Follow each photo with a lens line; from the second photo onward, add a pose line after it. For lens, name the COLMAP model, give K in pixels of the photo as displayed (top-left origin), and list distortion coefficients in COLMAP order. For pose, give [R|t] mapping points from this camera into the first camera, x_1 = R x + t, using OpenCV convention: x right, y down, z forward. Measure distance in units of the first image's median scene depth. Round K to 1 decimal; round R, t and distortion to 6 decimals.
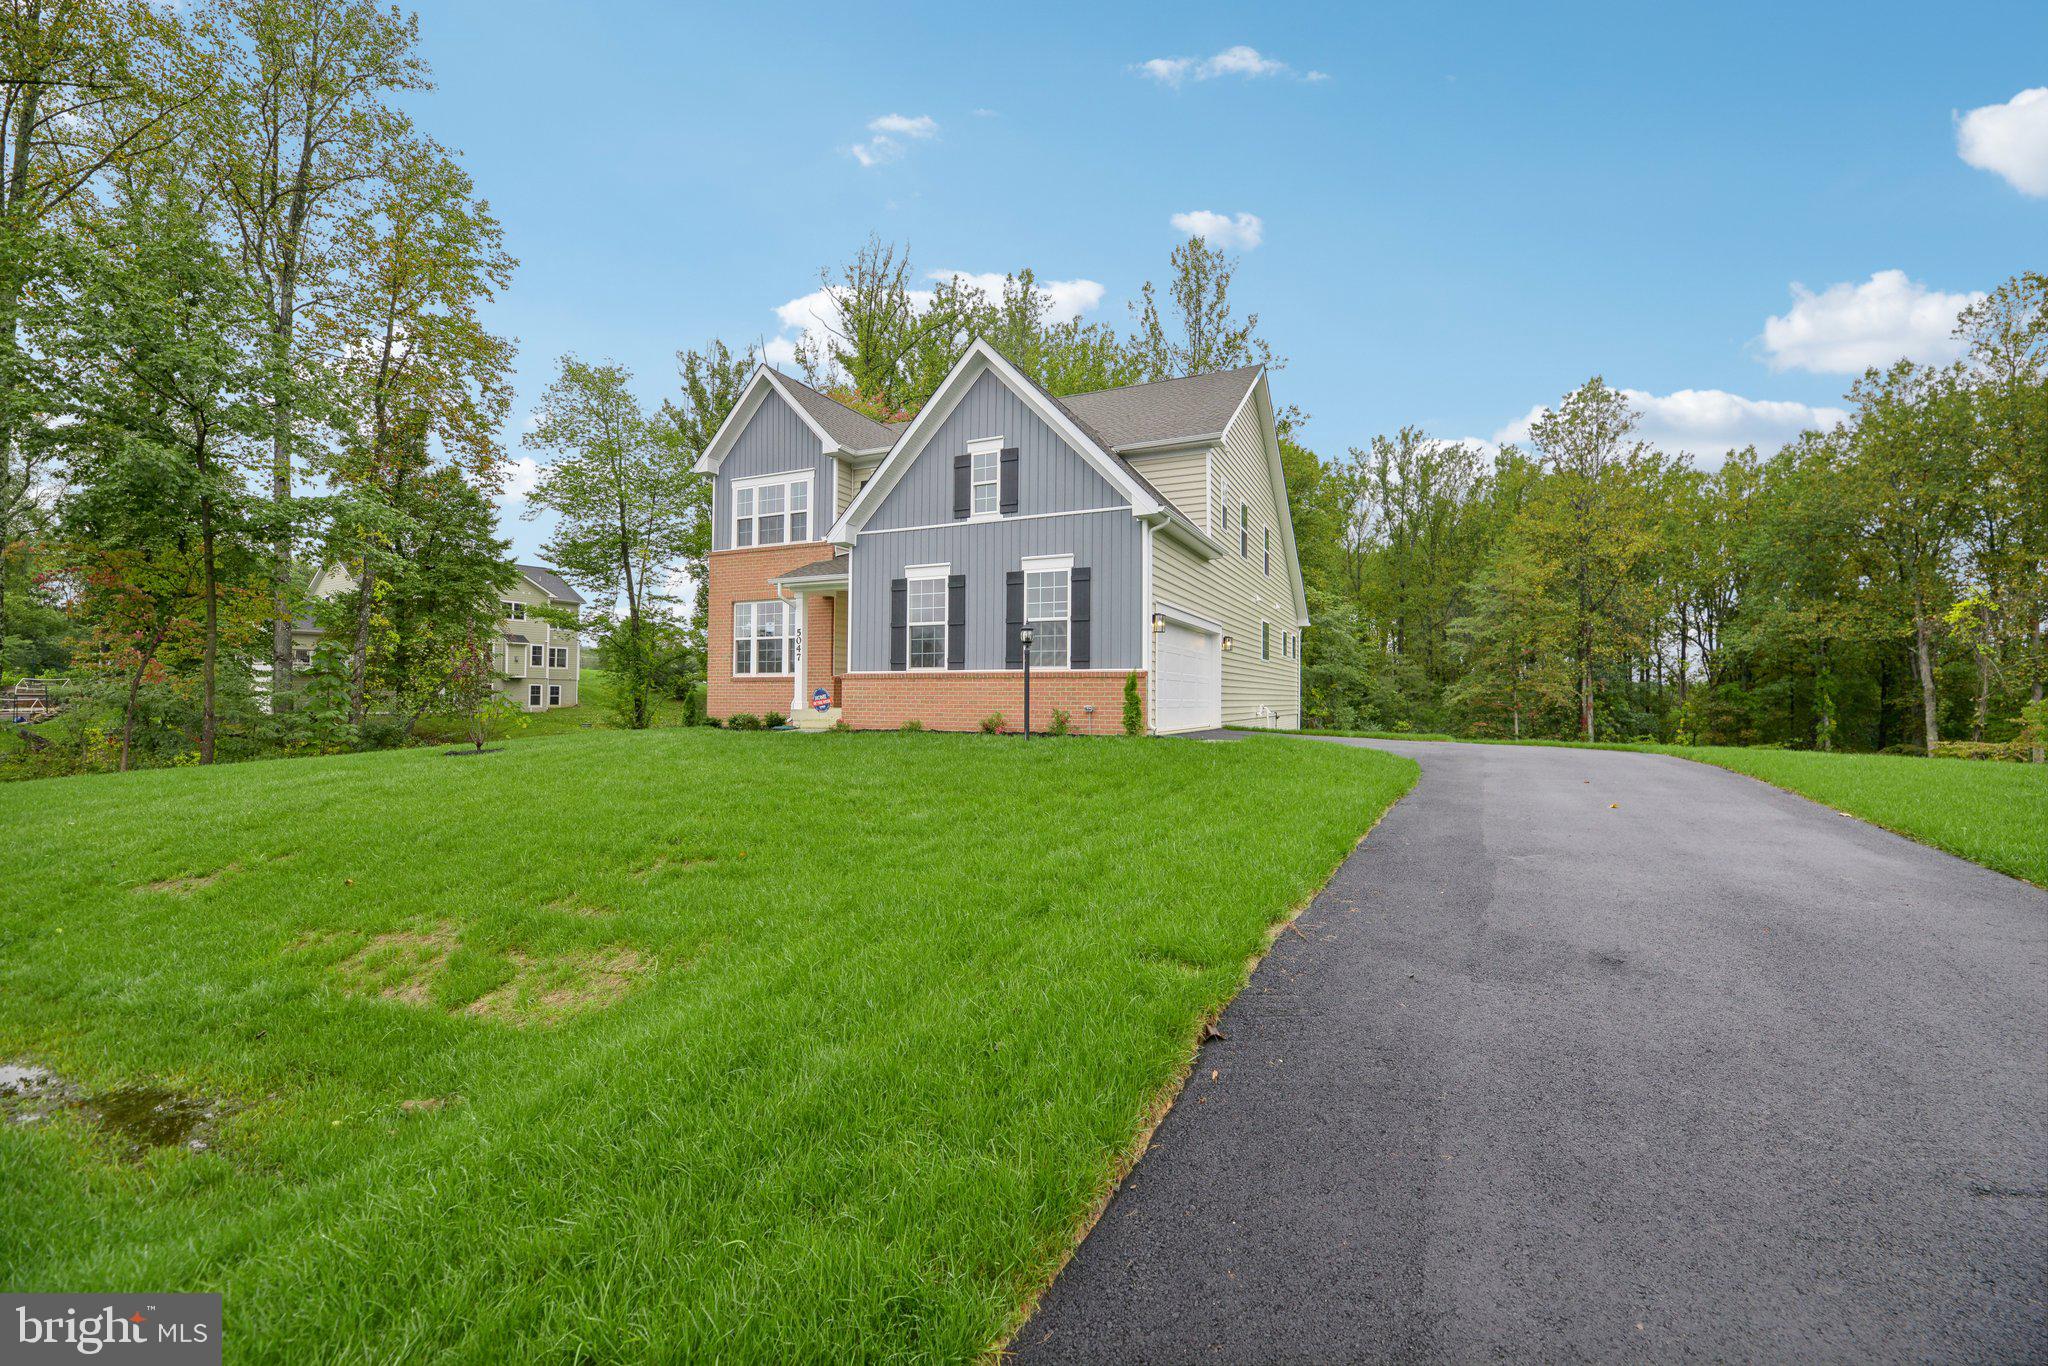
lens RADIAL K [[842.2, 0, 1040.9], [0, 842.2, 671.4], [0, 0, 1]] dist [0.000444, -0.002874]
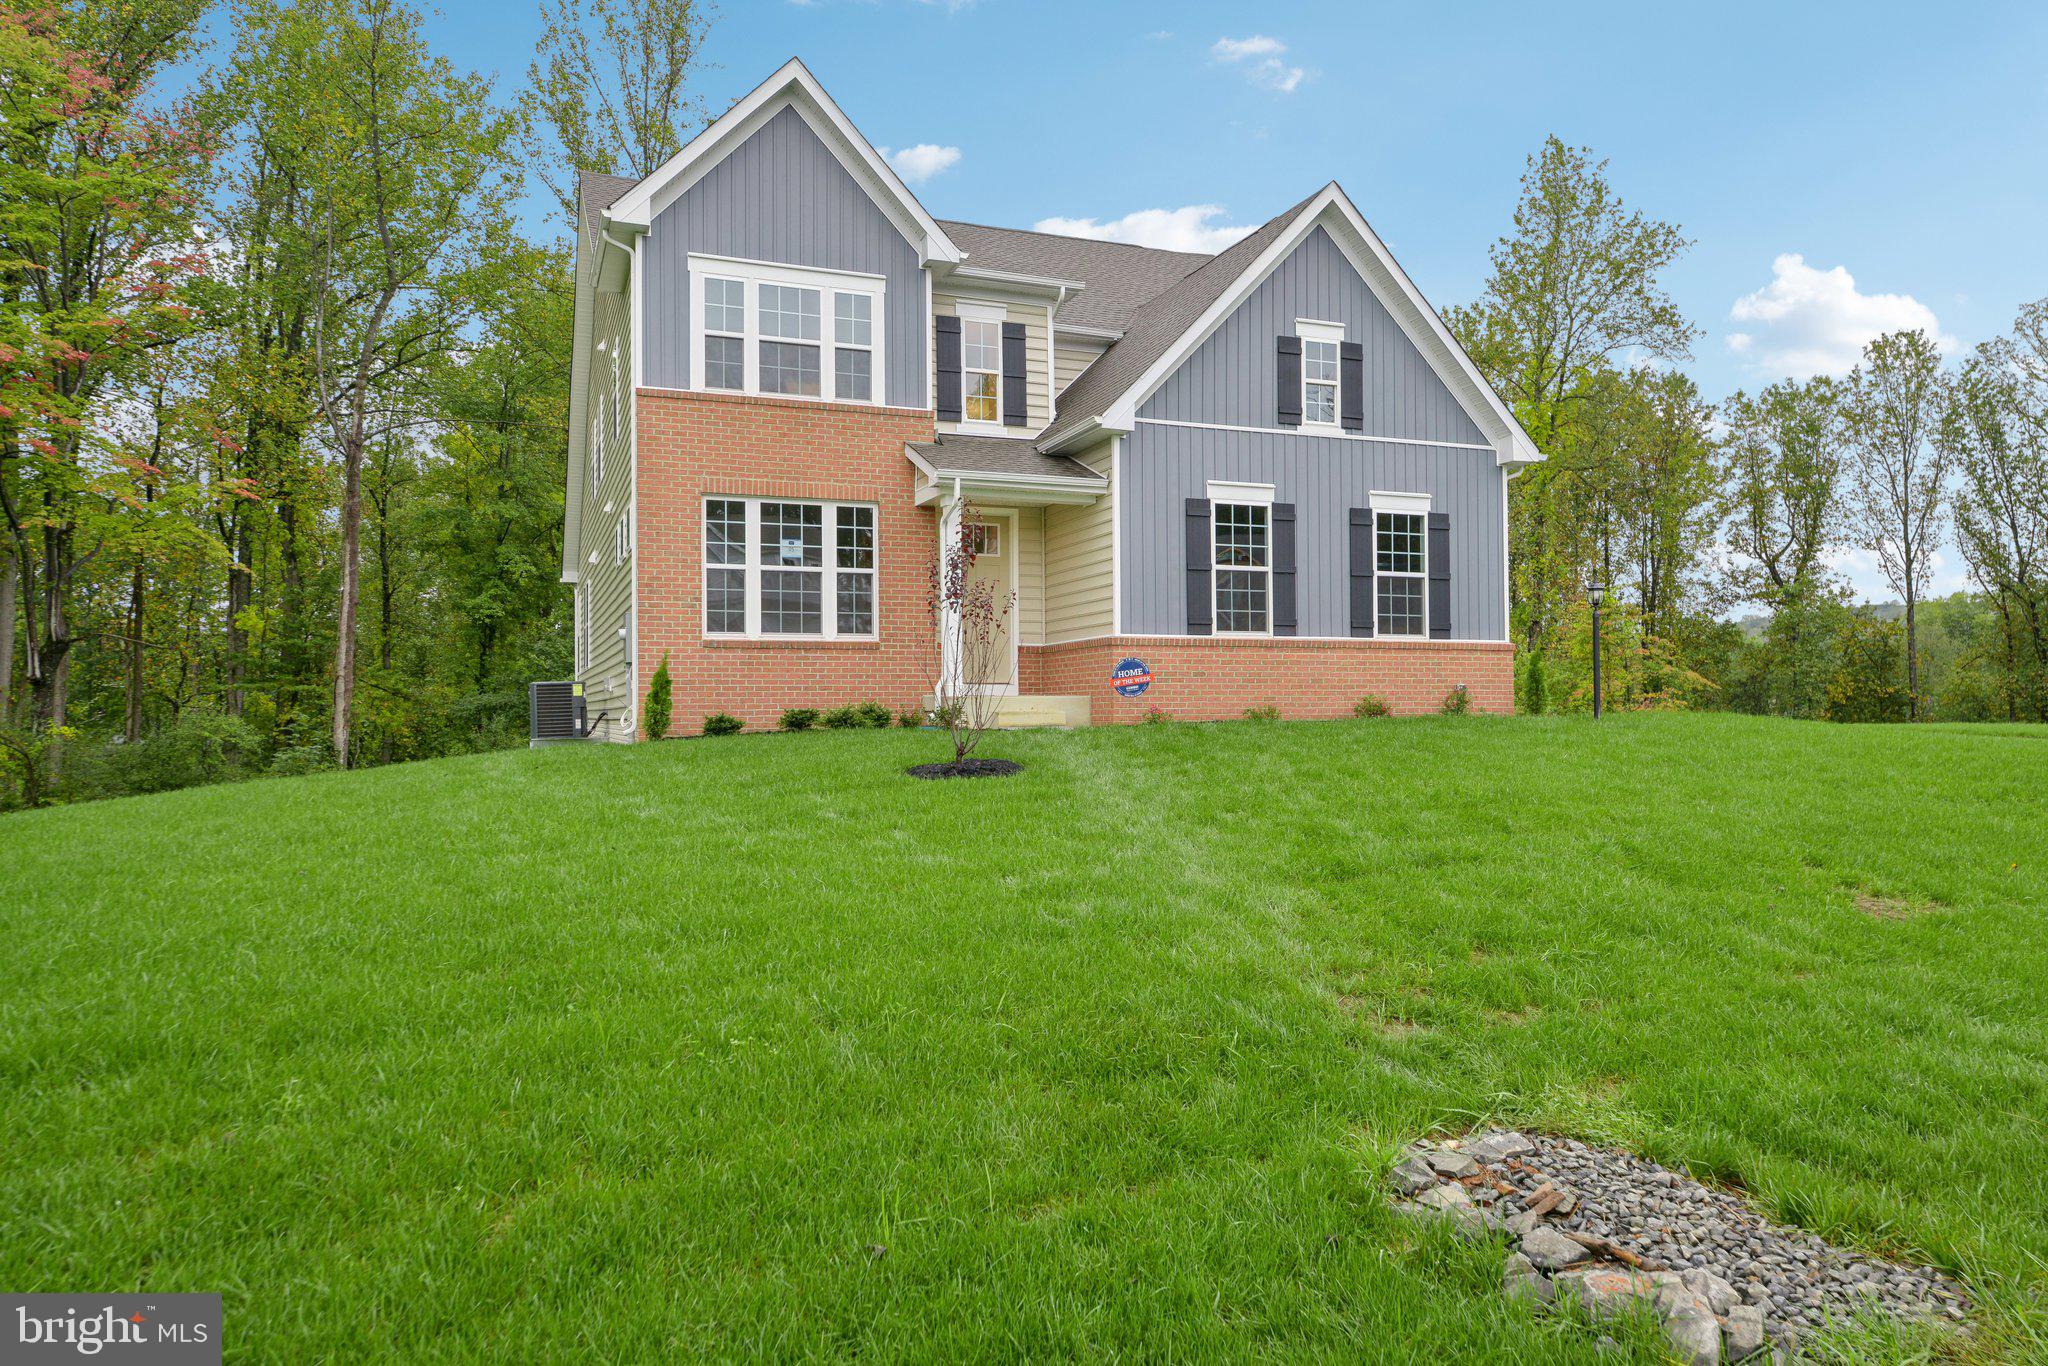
lens RADIAL K [[1358.7, 0, 1045.1], [0, 1358.7, 687.7], [0, 0, 1]] dist [0.010663, -0.000716]
pose [[0.679717, 0.001231, 0.733474, -1.067045], [-0.011959, 0.999884, 0.009405, 0.033177], [-0.733377, -0.015164, 0.679653, 0.355826]]
